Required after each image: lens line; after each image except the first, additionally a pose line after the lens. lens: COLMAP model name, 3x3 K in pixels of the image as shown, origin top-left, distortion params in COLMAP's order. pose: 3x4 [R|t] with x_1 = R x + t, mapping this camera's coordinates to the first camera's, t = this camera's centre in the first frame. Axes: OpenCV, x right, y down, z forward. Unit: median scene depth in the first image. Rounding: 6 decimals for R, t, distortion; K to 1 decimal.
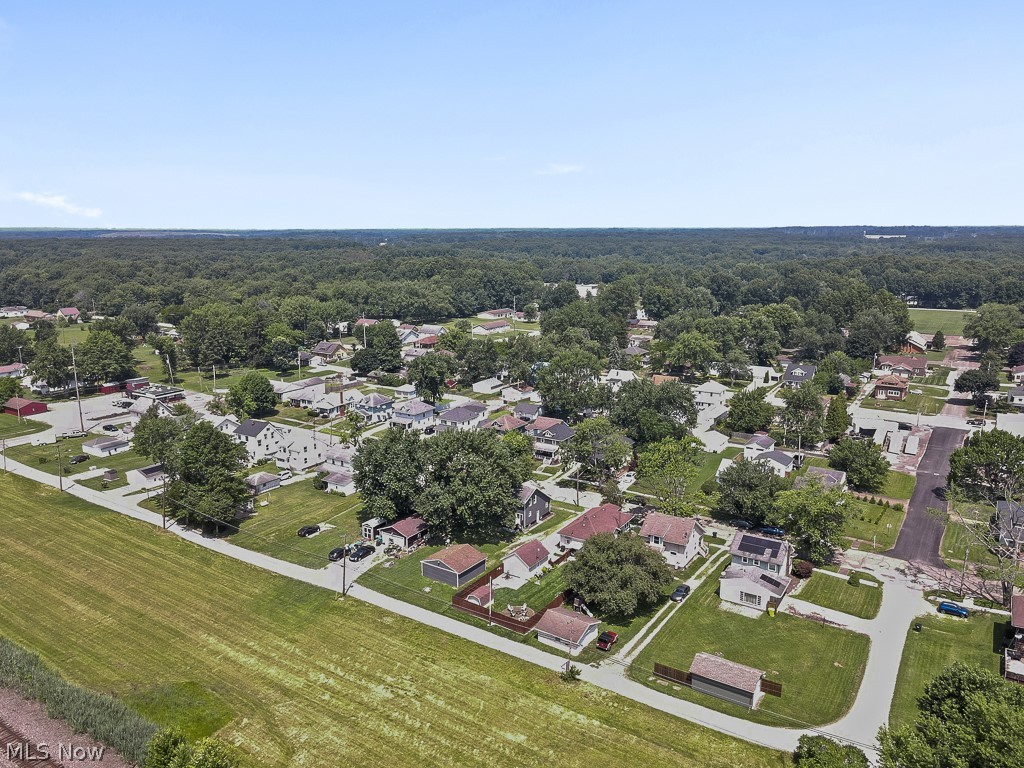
lens RADIAL K [[759.3, 0, 510.0], [0, 759.3, 380.2], [0, 0, 1]] dist [-0.000980, 0.035165]
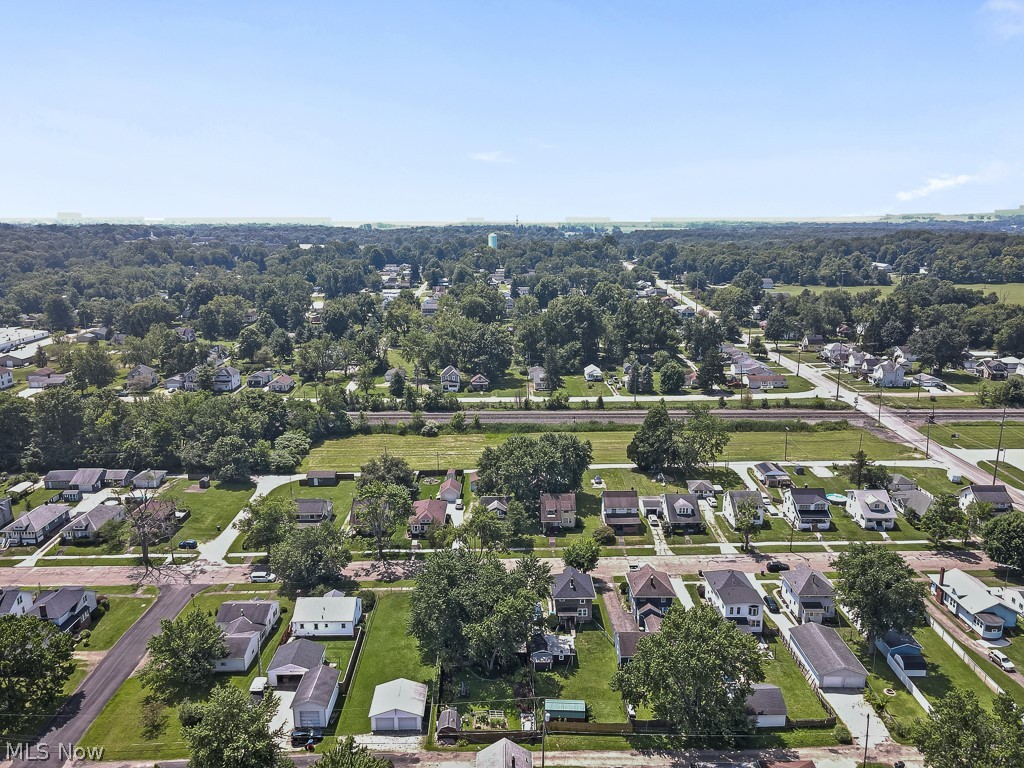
lens RADIAL K [[748.9, 0, 509.2], [0, 748.9, 387.0], [0, 0, 1]] dist [-0.000098, 0.038758]
pose [[-0.836508, 0.131992, -0.531820, 0.667575], [-0.106758, 0.912698, 0.394443, -0.552716], [0.537455, 0.386731, -0.749388, 1.973023]]
